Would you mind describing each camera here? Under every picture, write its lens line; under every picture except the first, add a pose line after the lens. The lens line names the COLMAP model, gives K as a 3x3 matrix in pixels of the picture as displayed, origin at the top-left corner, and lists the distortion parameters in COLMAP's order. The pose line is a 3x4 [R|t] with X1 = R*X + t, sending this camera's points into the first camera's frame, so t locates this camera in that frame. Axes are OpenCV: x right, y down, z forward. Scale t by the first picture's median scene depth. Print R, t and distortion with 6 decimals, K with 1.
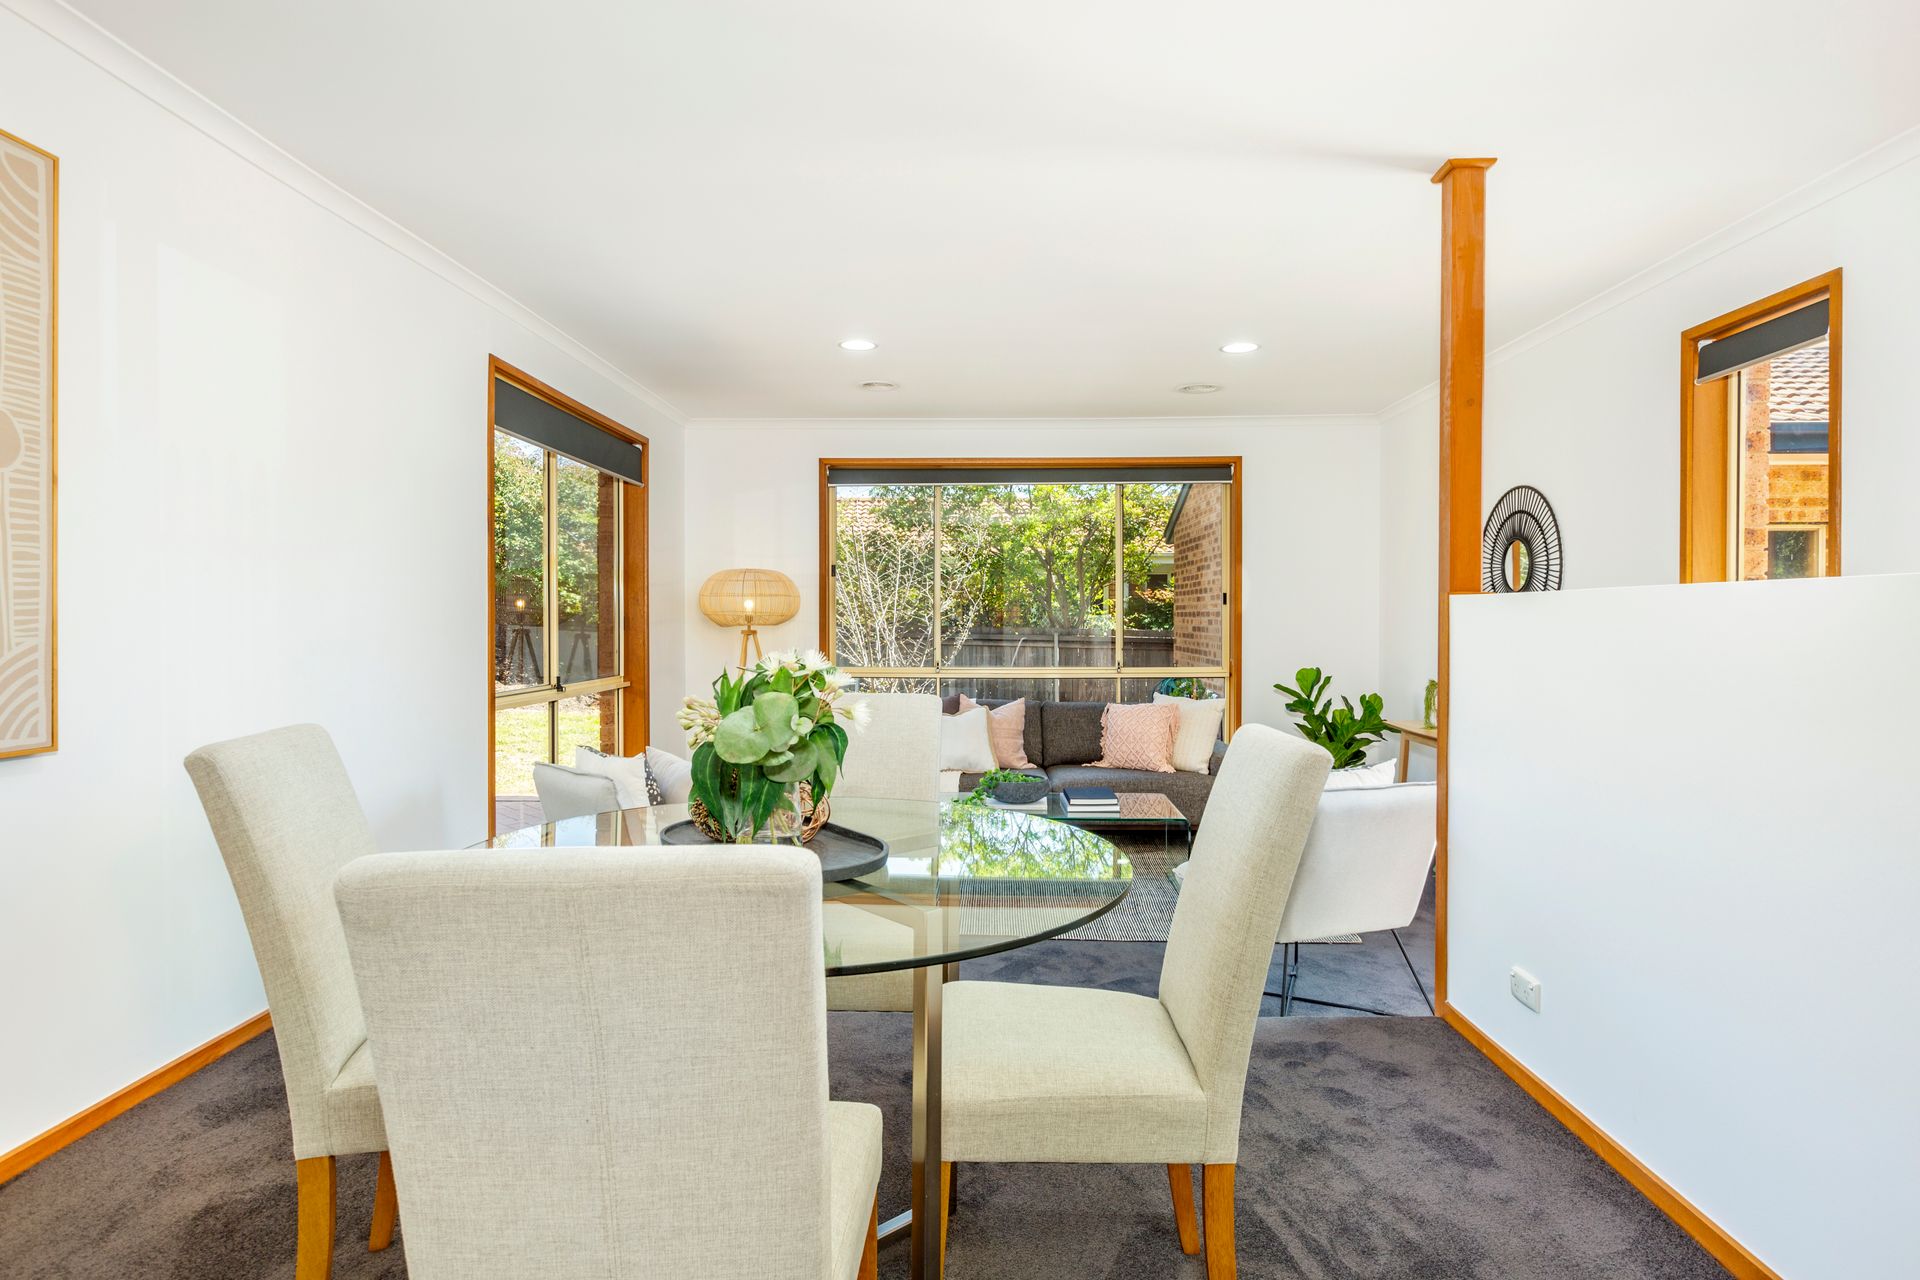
lens RADIAL K [[1013.0, 0, 955.5], [0, 1013.0, 625.2], [0, 0, 1]] dist [0.012651, -0.002120]
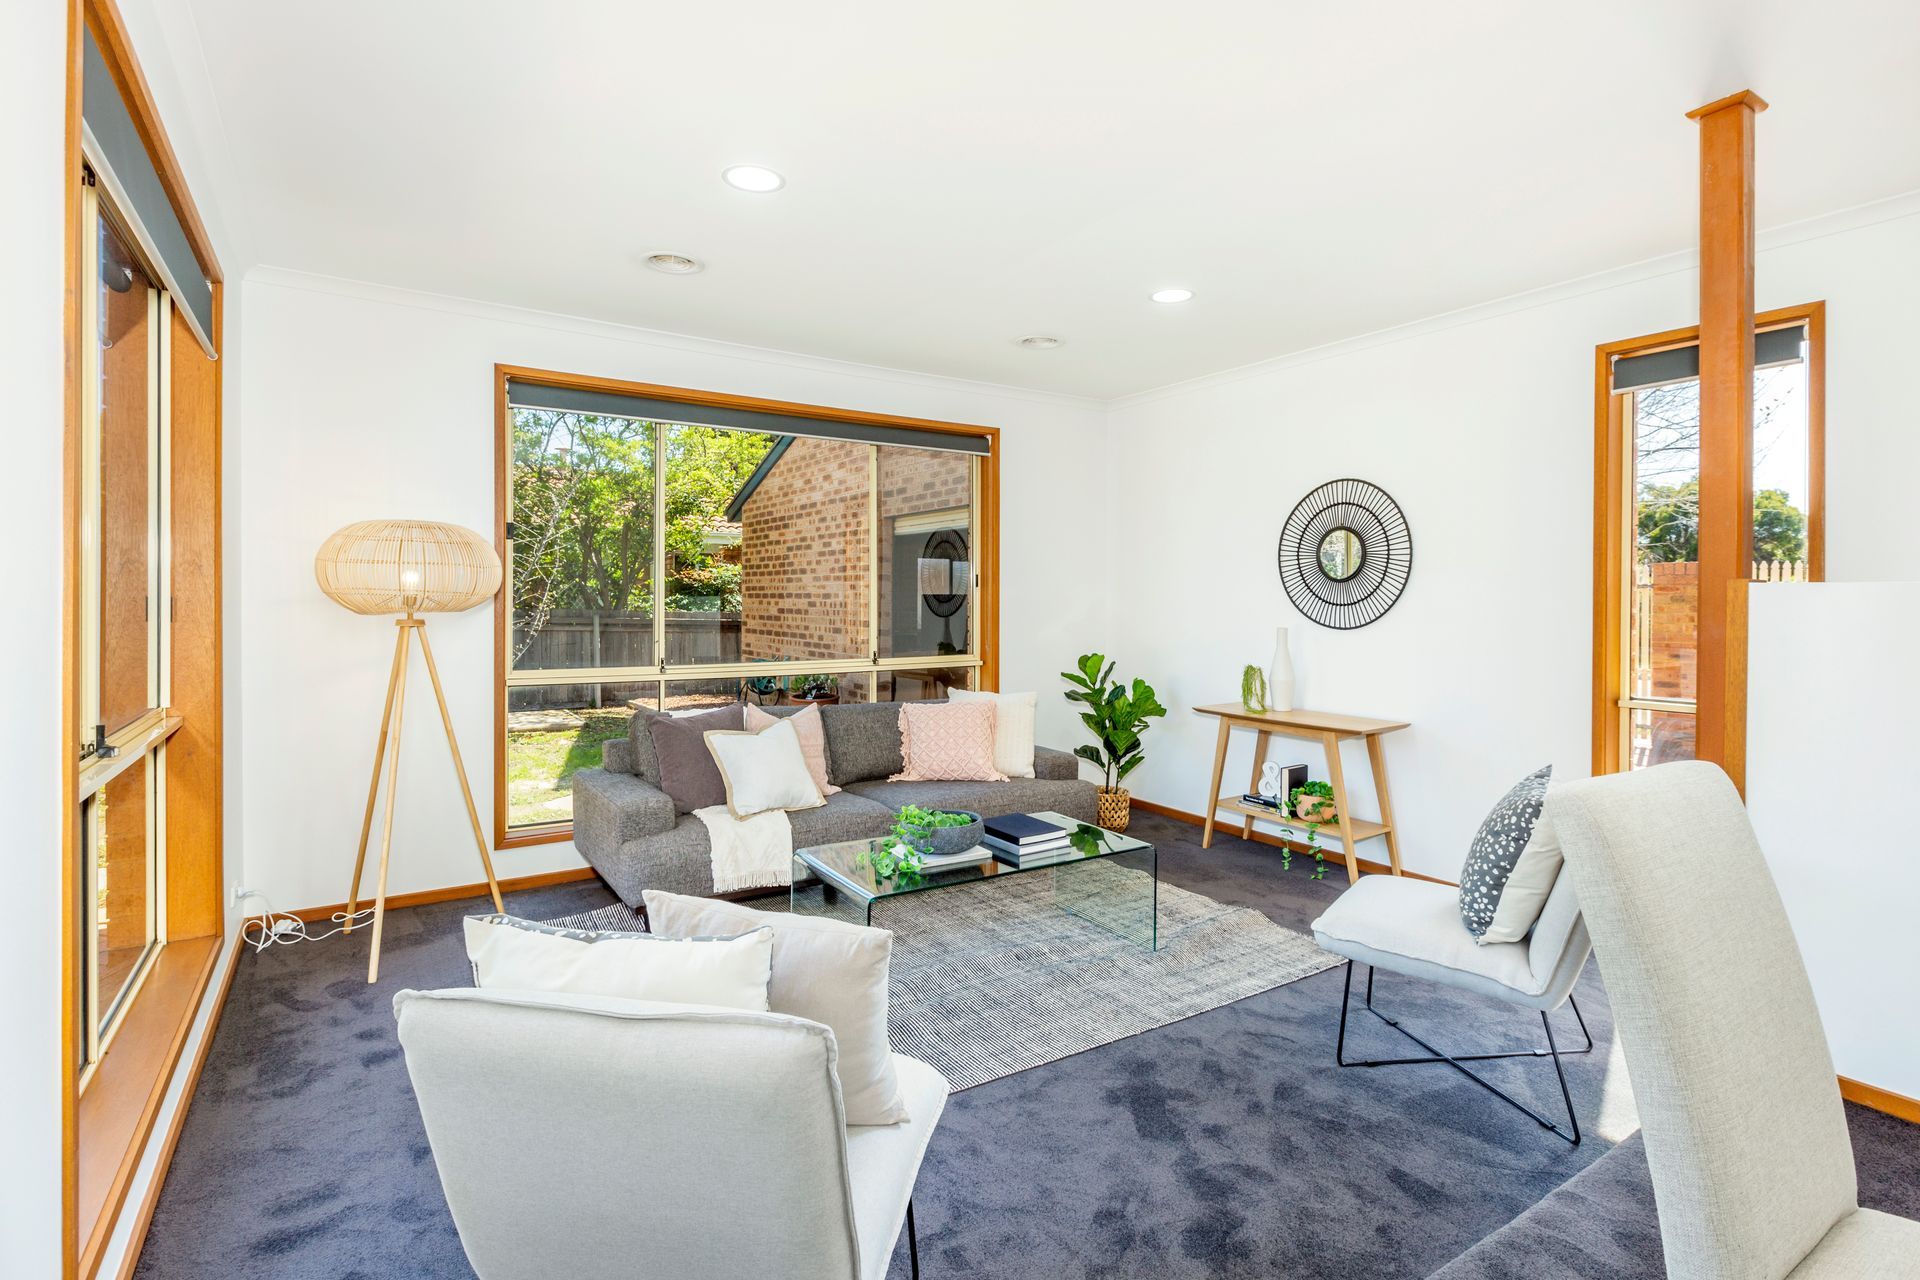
lens RADIAL K [[925.7, 0, 961.2], [0, 925.7, 607.6], [0, 0, 1]] dist [-0.012372, -0.000028]
pose [[0.823569, -0.000470, 0.567216, -0.246692], [-0.001462, 0.999995, 0.002952, -0.004412], [-0.567215, -0.003261, 0.823564, 0.344190]]
